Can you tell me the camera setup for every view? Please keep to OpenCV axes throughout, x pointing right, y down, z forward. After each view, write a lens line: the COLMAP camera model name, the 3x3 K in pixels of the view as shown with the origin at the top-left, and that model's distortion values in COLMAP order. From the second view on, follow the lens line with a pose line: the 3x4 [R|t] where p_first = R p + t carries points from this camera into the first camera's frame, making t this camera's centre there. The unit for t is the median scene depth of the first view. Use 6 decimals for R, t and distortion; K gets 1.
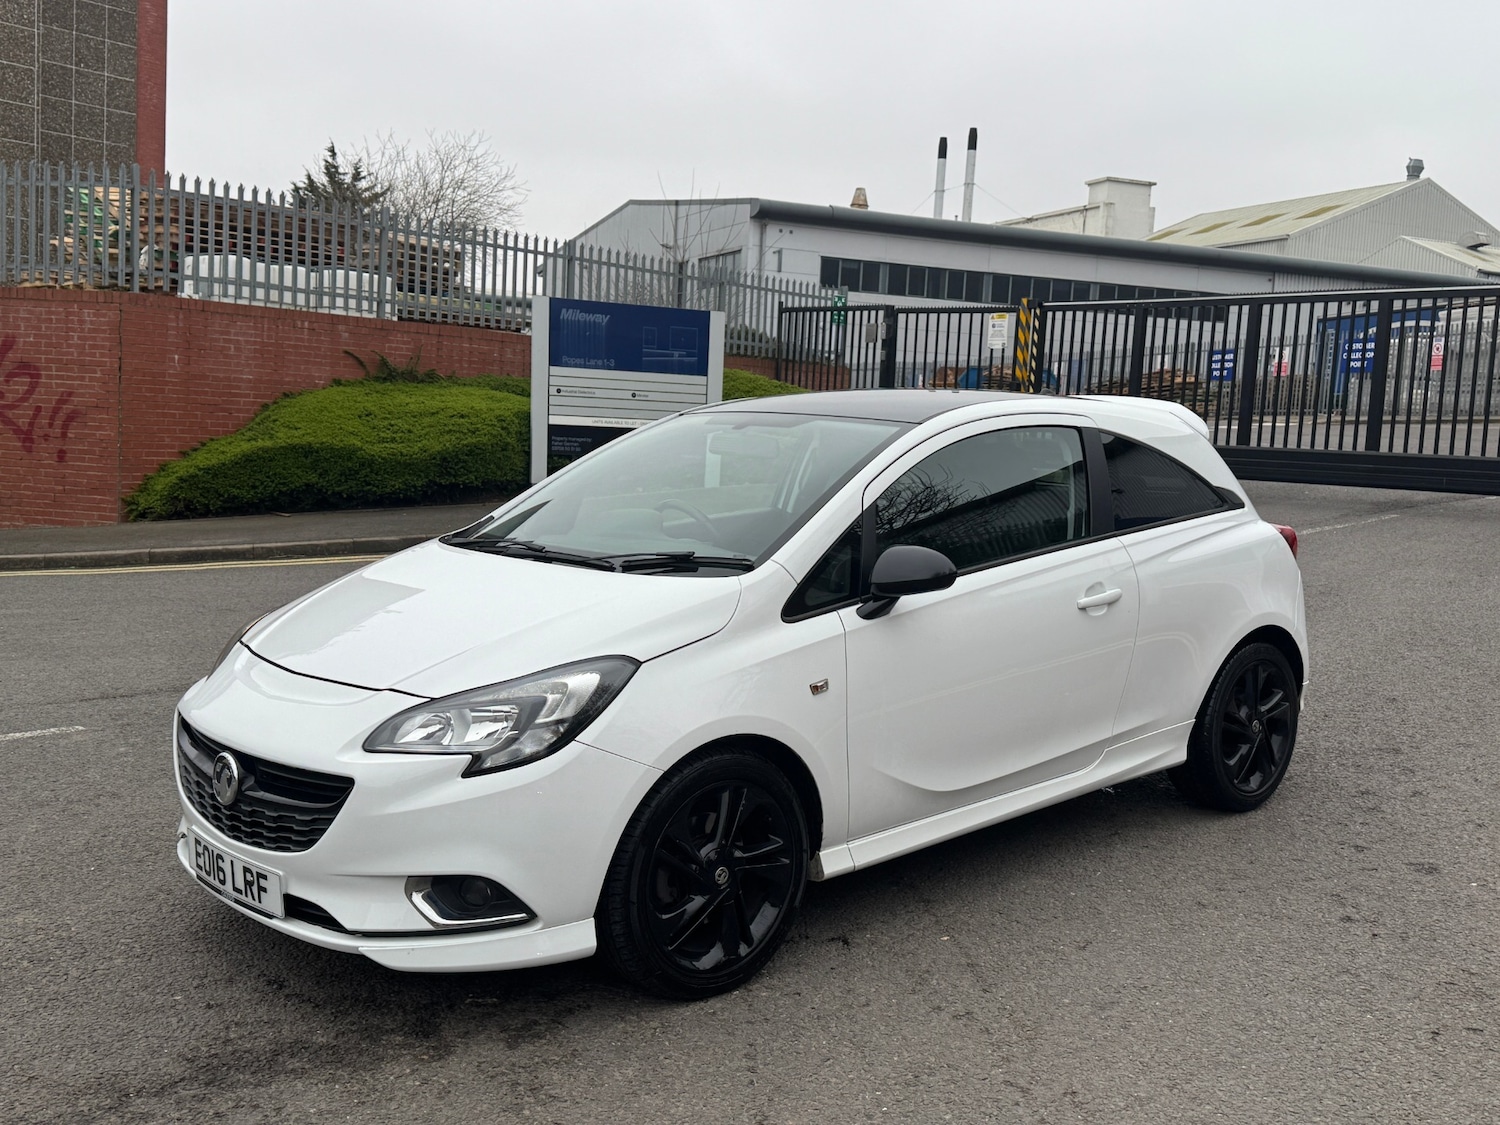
lens RADIAL K [[1539.2, 0, 760.4], [0, 1539.2, 576.7], [0, 0, 1]] dist [0.204247, -0.454326]
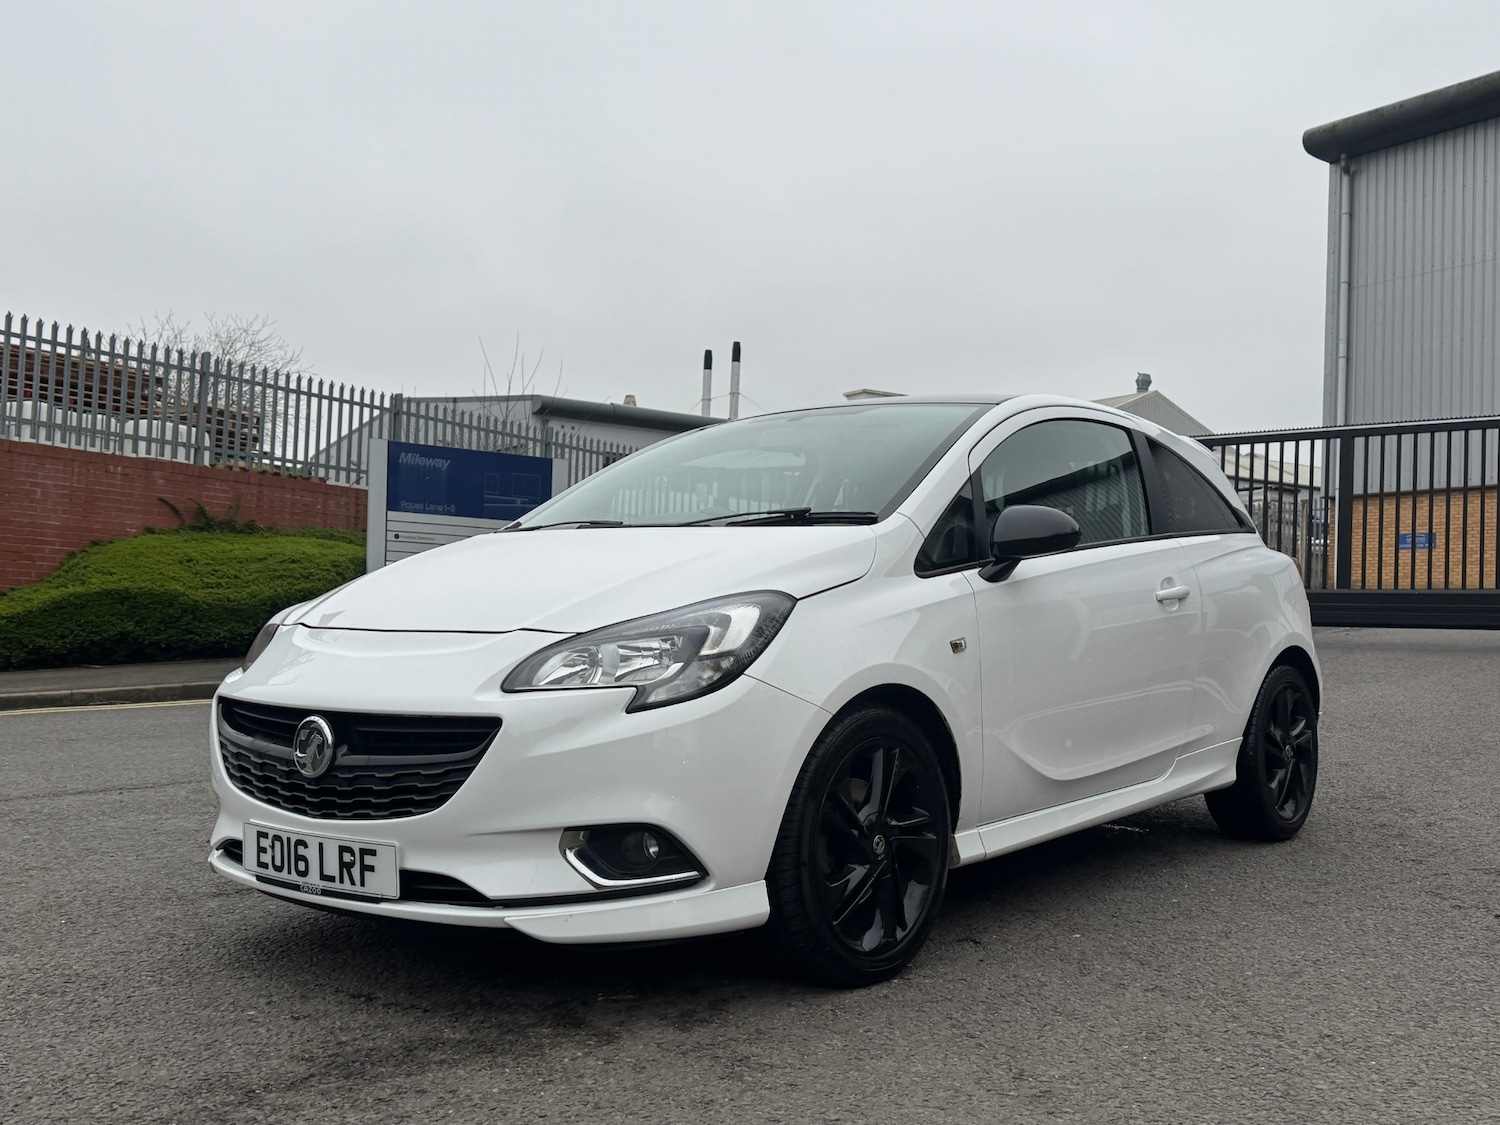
lens RADIAL K [[1539.2, 0, 760.4], [0, 1539.2, 576.7], [0, 0, 1]] dist [0.204247, -0.454326]
pose [[0.988064, -0.007866, 0.153842, -0.058778], [0.028418, 0.990862, -0.131849, 0.039876], [-0.151399, 0.134647, 0.979259, 0.028652]]
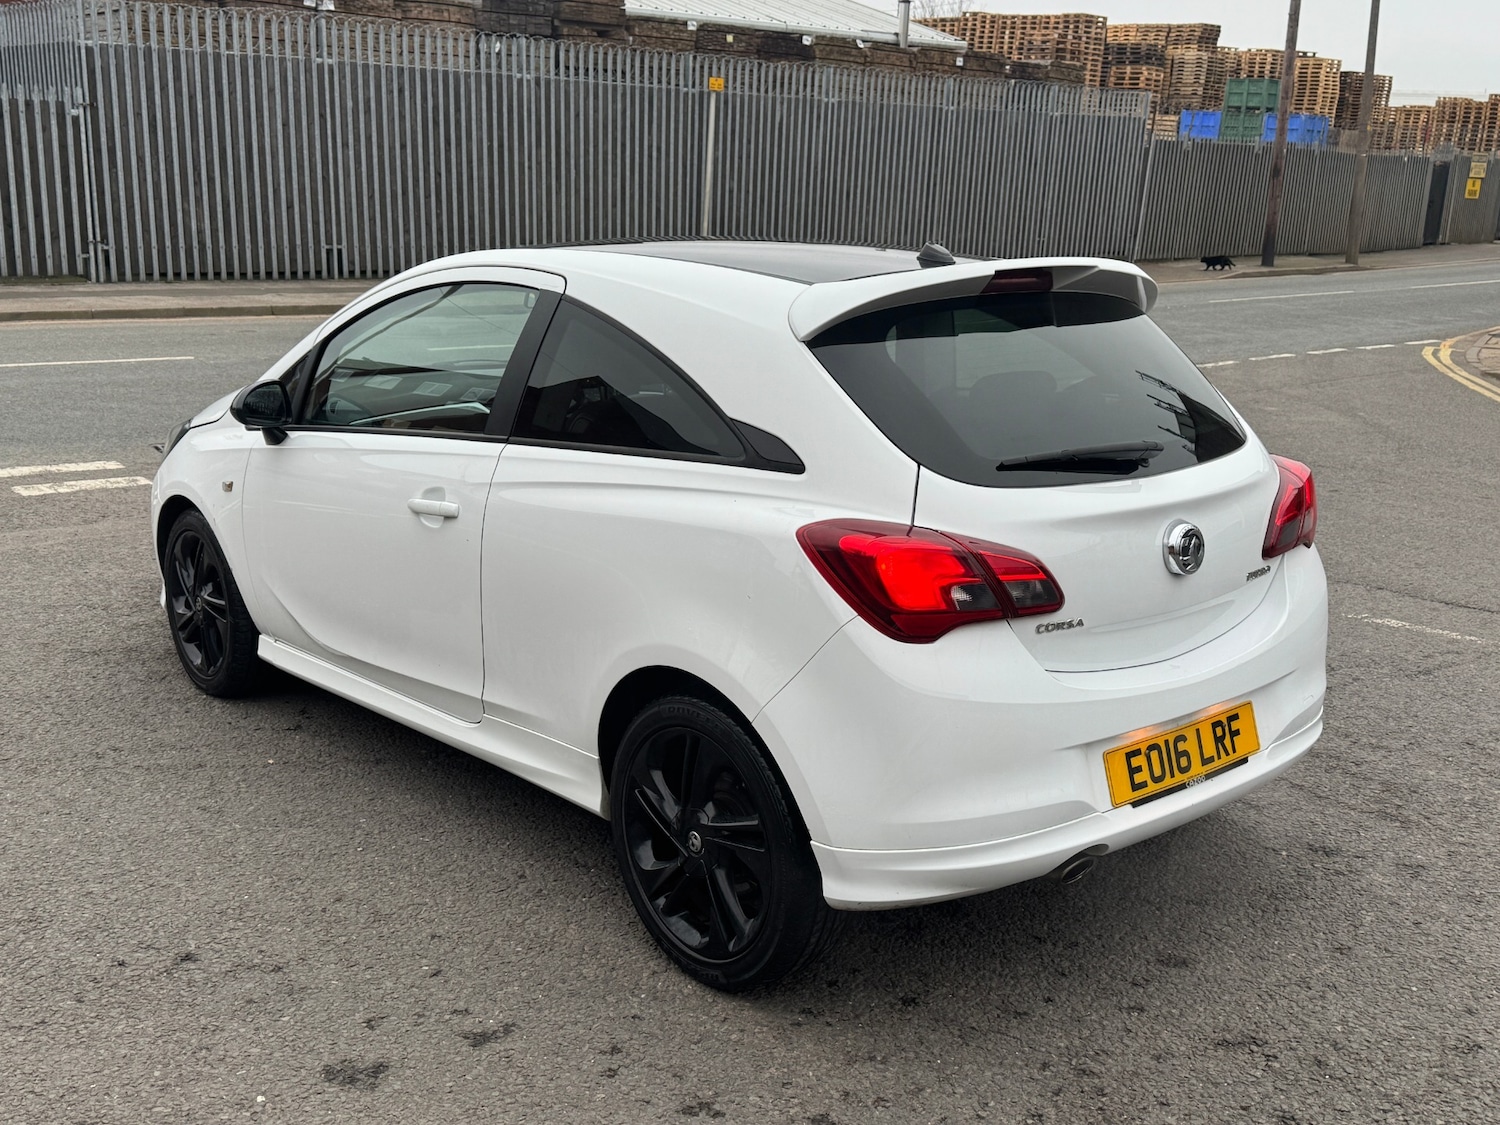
lens RADIAL K [[1515.0, 0, 757.3], [0, 1515.0, 571.9], [0, 0, 1]] dist [0.162791, -0.323589]
pose [[-0.037736, 0.217416, -0.975349, 0.311676], [-0.135117, 0.965971, 0.220553, -0.046928], [0.990111, 0.140109, -0.007075, 0.375604]]
